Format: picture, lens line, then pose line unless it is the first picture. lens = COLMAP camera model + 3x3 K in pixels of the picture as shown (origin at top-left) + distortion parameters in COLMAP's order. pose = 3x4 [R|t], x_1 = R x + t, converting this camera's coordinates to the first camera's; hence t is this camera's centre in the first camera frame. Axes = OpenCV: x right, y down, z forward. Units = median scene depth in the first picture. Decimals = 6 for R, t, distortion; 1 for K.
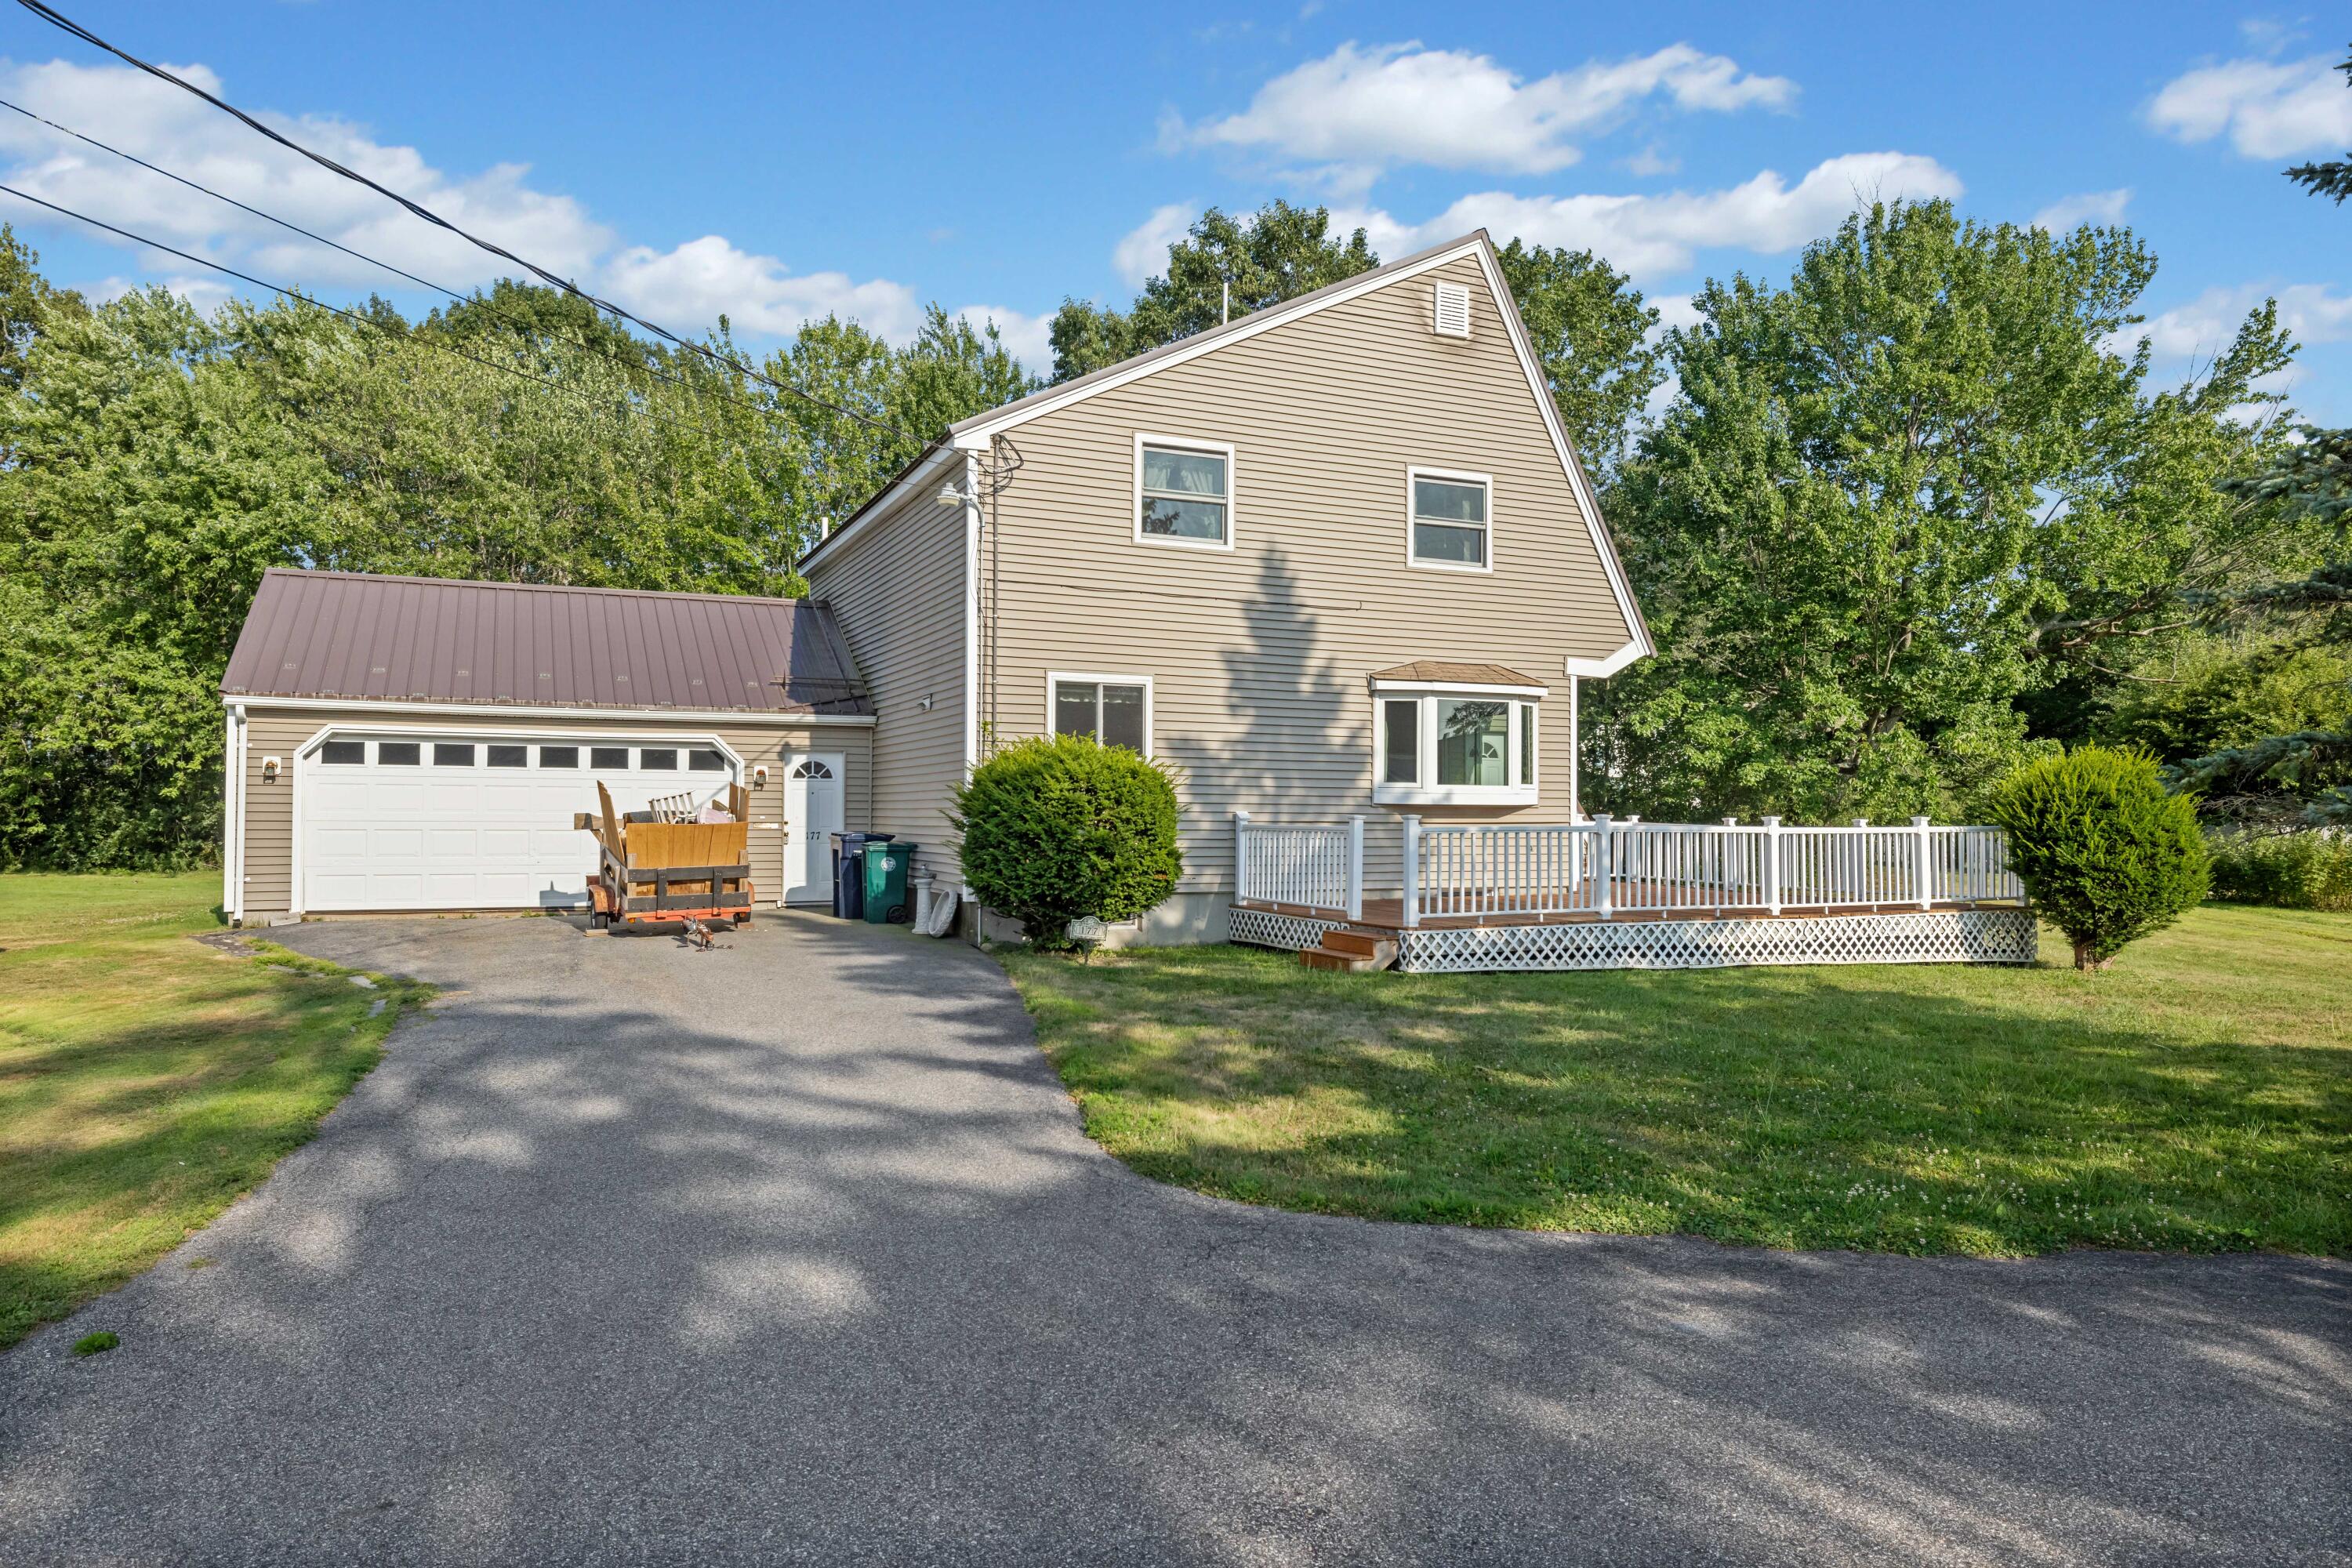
lens RADIAL K [[1398.1, 0, 1189.5], [0, 1398.1, 781.5], [0, 0, 1]] dist [-0.008366, -0.006025]
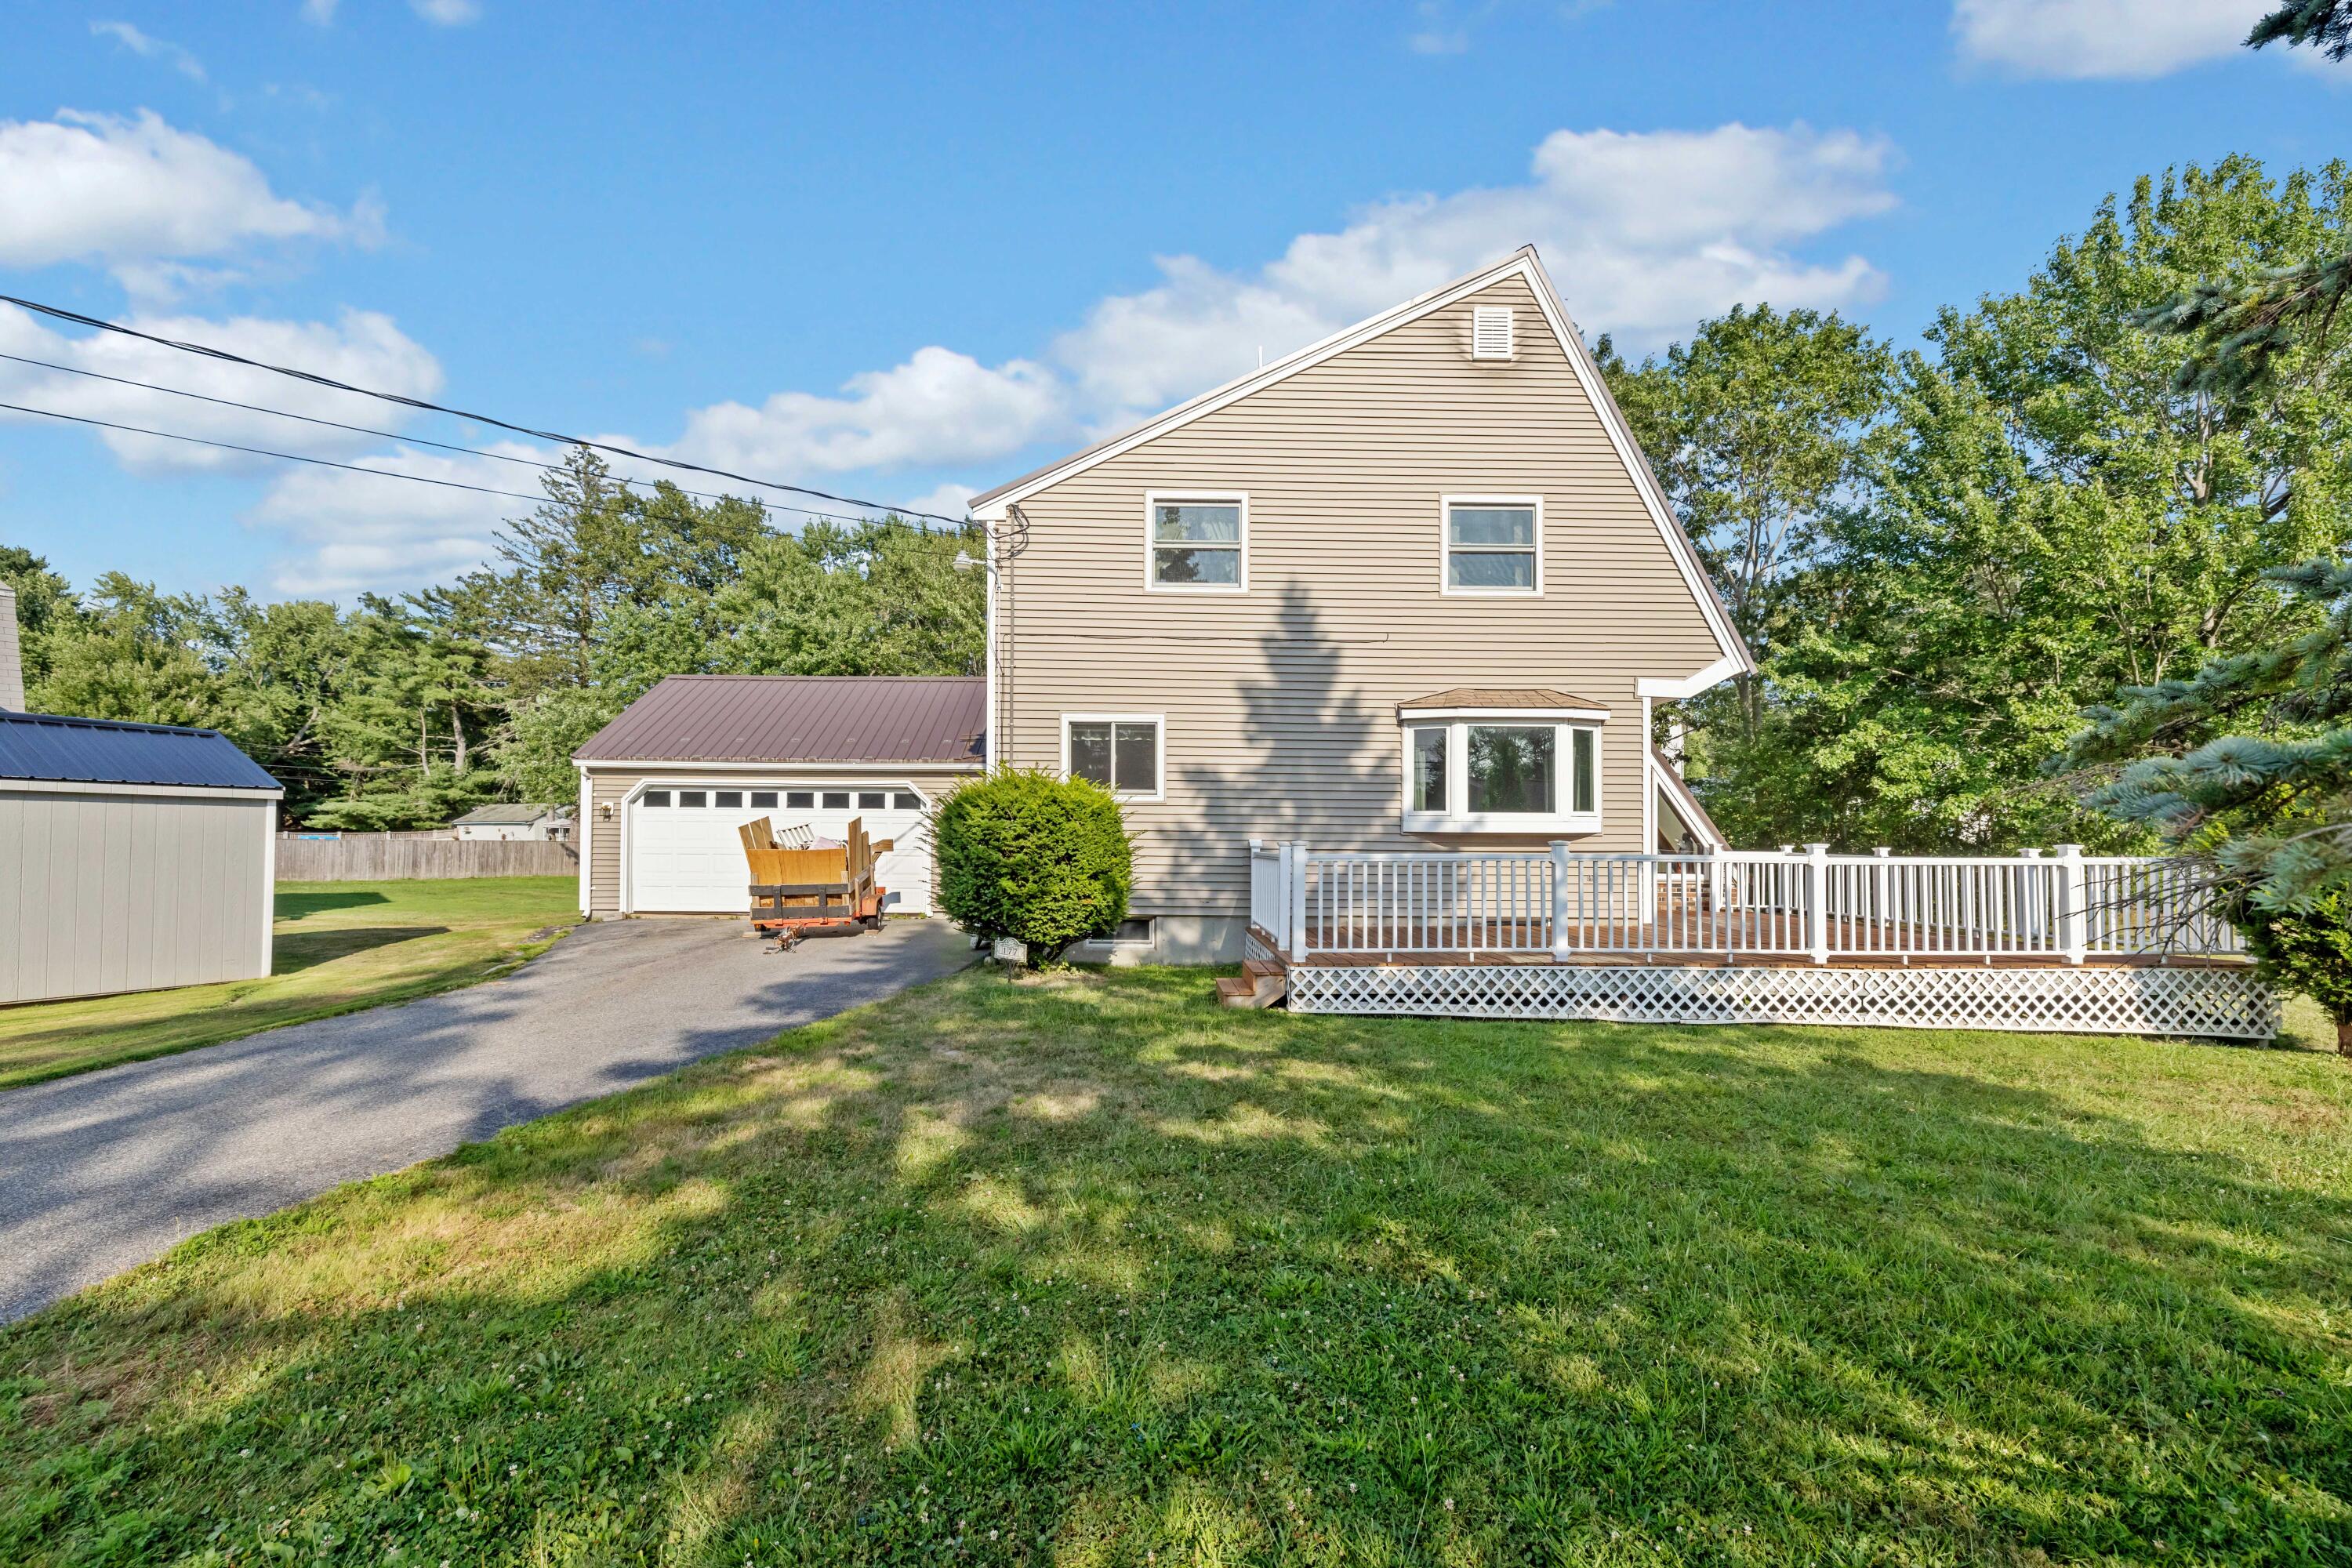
lens RADIAL K [[985.2, 0, 1192.7], [0, 985.2, 819.8], [0, 0, 1]] dist [-0.002180, -0.000496]
pose [[0.925739, -0.009656, -0.378039, 0.267521], [0.007576, 0.999947, -0.006989, 0.011225], [0.378086, 0.003606, 0.925763, 0.291707]]
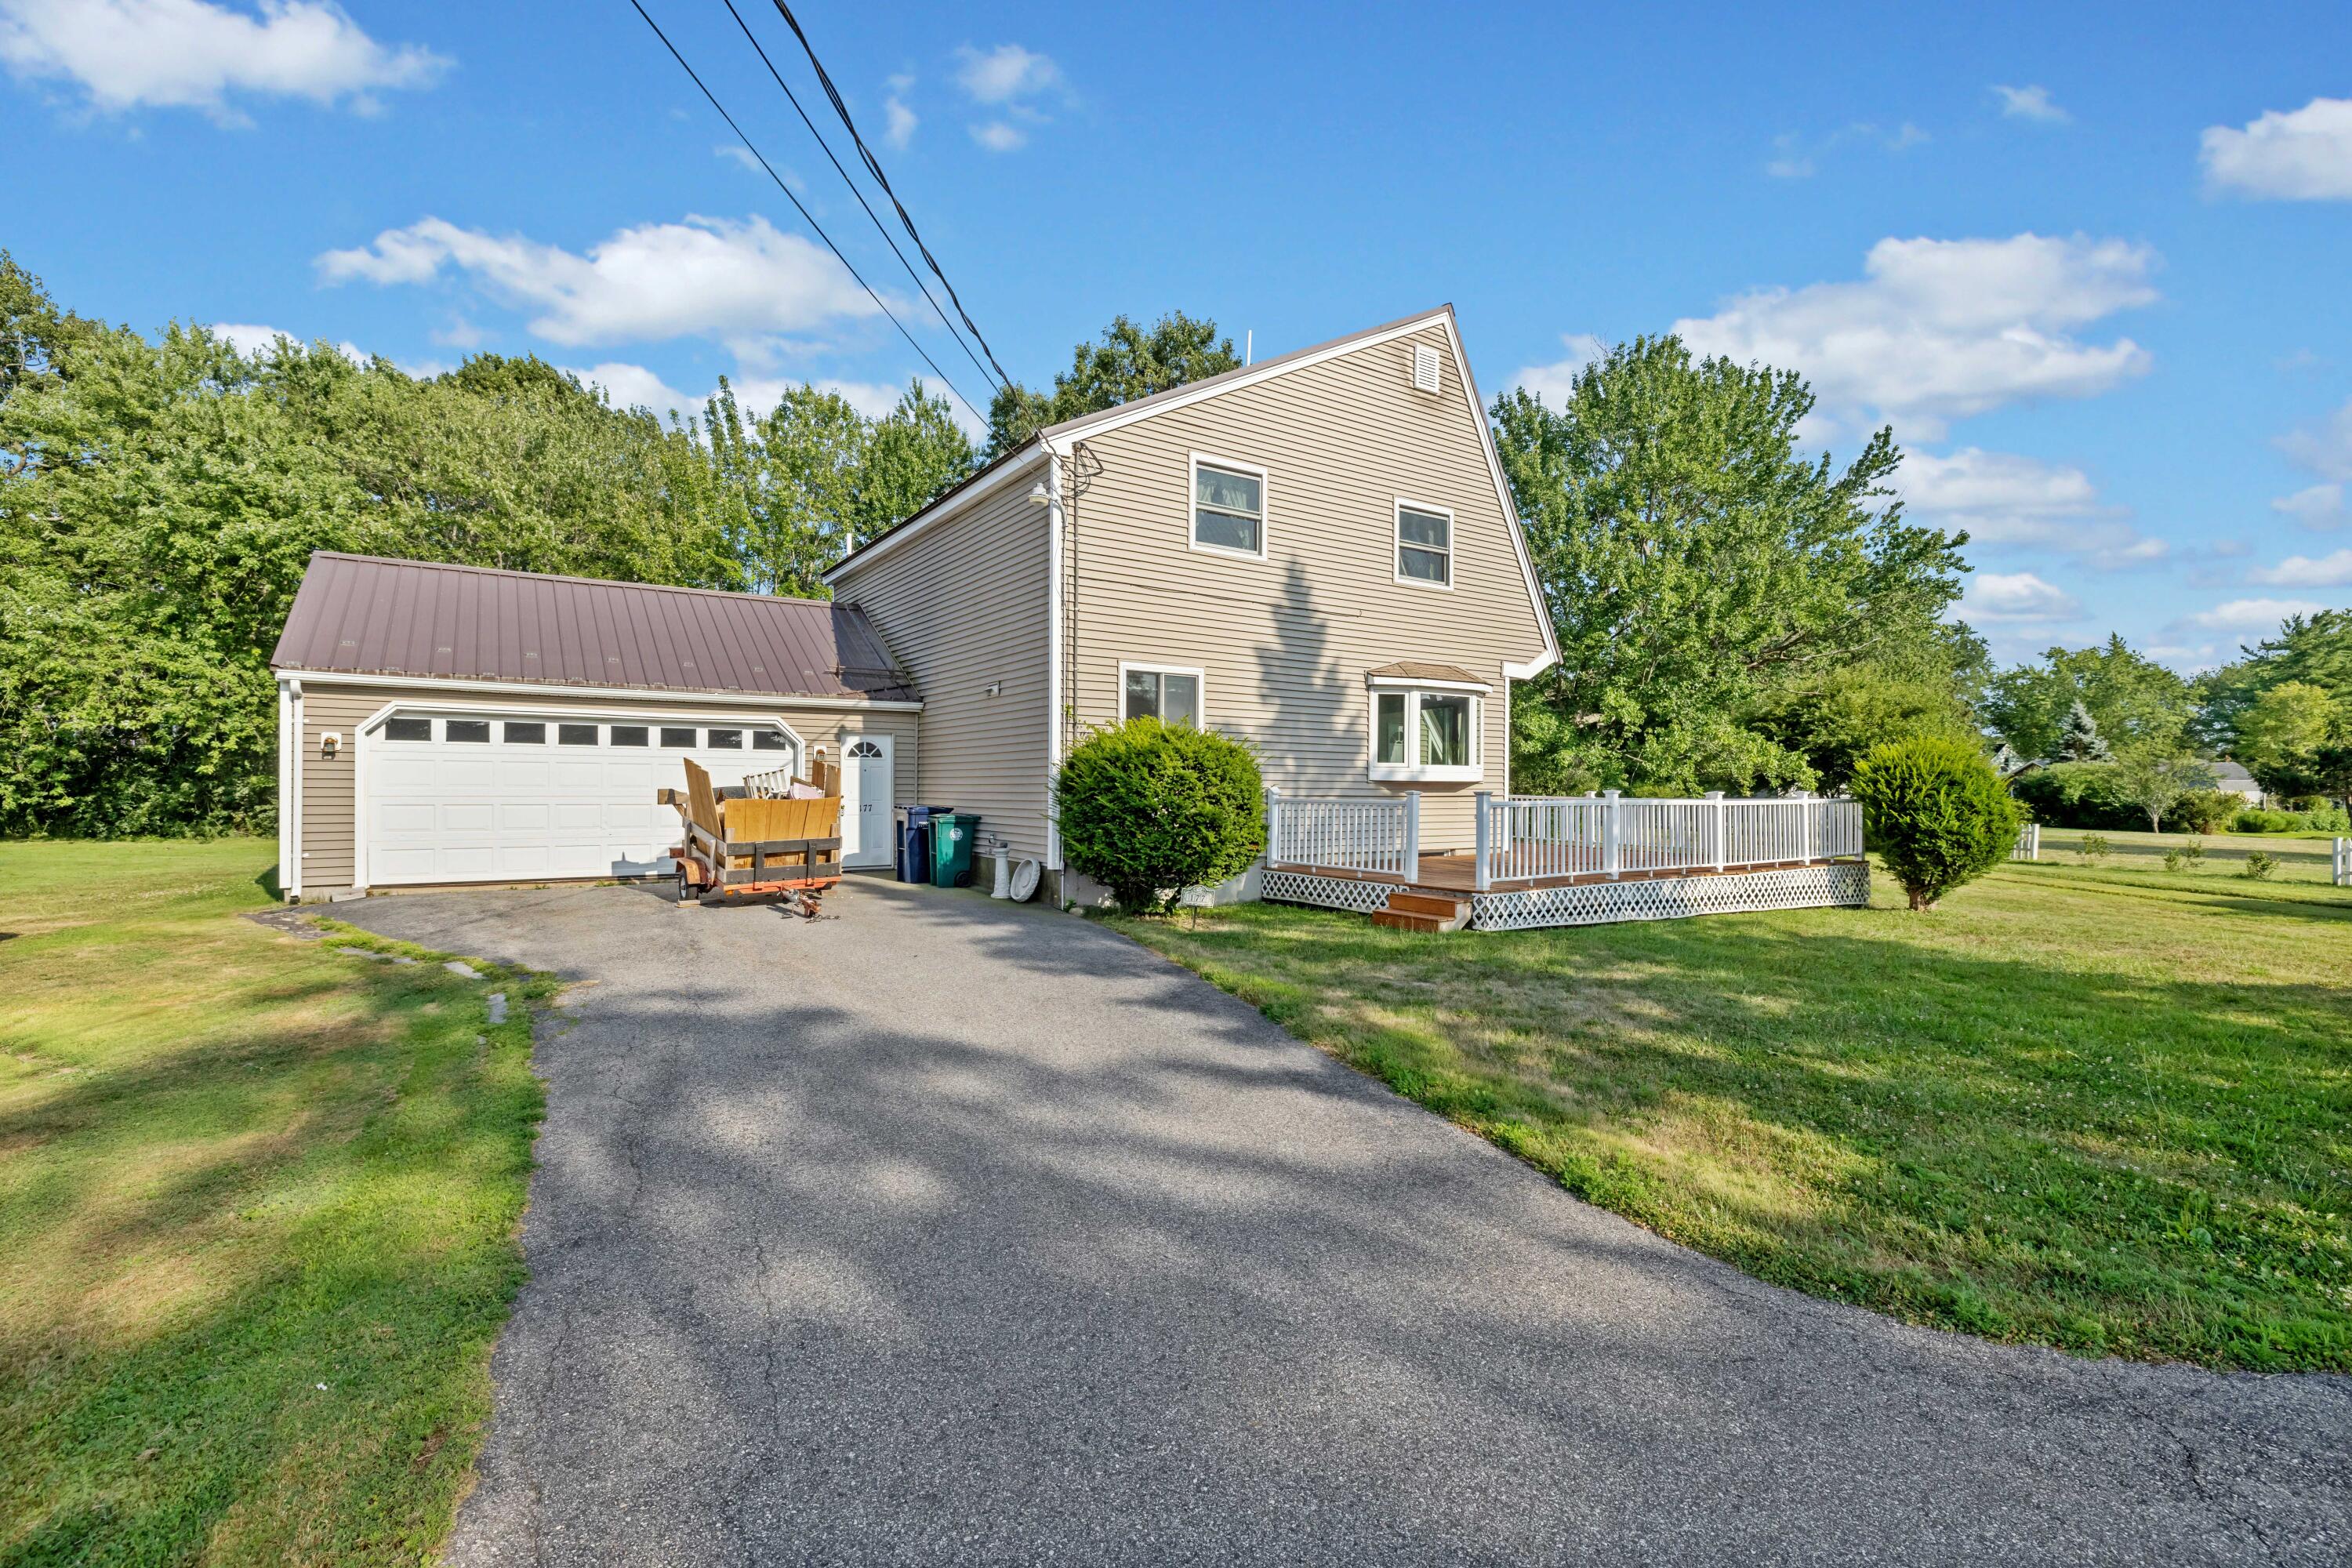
lens RADIAL K [[985.2, 0, 1181.4], [0, 985.2, 783.9], [0, 0, 1]] dist [-0.002180, -0.000496]
pose [[0.987922, 0.000279, 0.154952, -0.161166], [-0.003522, 0.999780, 0.020658, 0.002143], [-0.154913, -0.020954, 0.987706, 0.200864]]
